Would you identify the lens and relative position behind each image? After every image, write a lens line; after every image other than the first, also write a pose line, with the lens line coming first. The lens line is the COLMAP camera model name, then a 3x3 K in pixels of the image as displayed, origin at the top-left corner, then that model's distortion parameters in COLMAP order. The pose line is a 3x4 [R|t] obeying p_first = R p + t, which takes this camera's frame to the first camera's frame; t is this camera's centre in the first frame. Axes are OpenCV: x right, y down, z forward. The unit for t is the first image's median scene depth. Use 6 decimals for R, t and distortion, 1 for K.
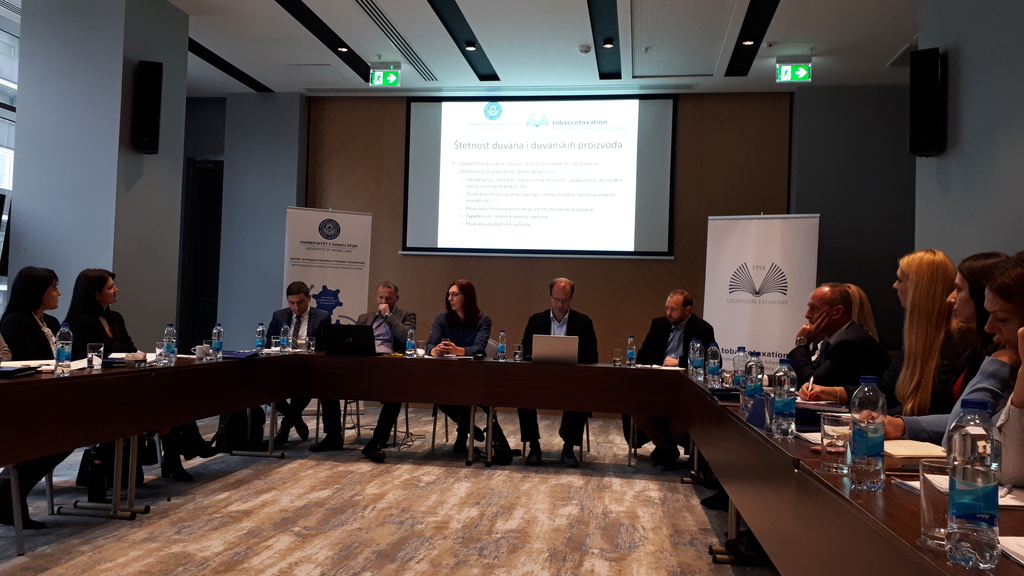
lens RADIAL K [[824.5, 0, 517.4], [0, 824.5, 292.8], [0, 0, 1]] dist [0.061155, -0.074371]
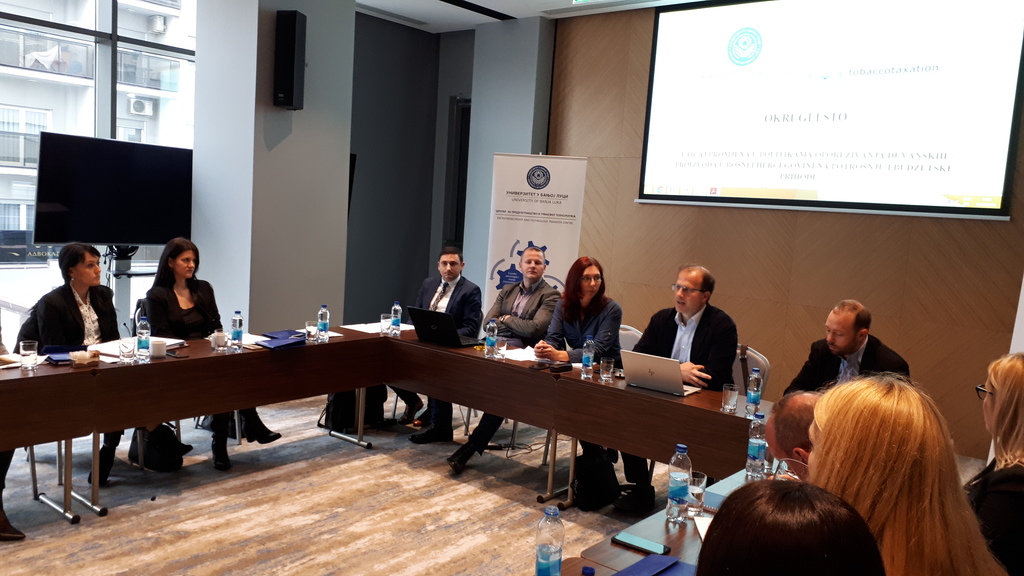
lens RADIAL K [[824.5, 0, 493.9], [0, 824.5, 296.9], [0, 0, 1]] dist [0.061155, -0.074371]
pose [[0.841837, 0.079988, -0.533772, 0.295213], [-0.018910, 0.992721, 0.118939, -0.074845], [0.539401, -0.090034, 0.837222, 0.319688]]
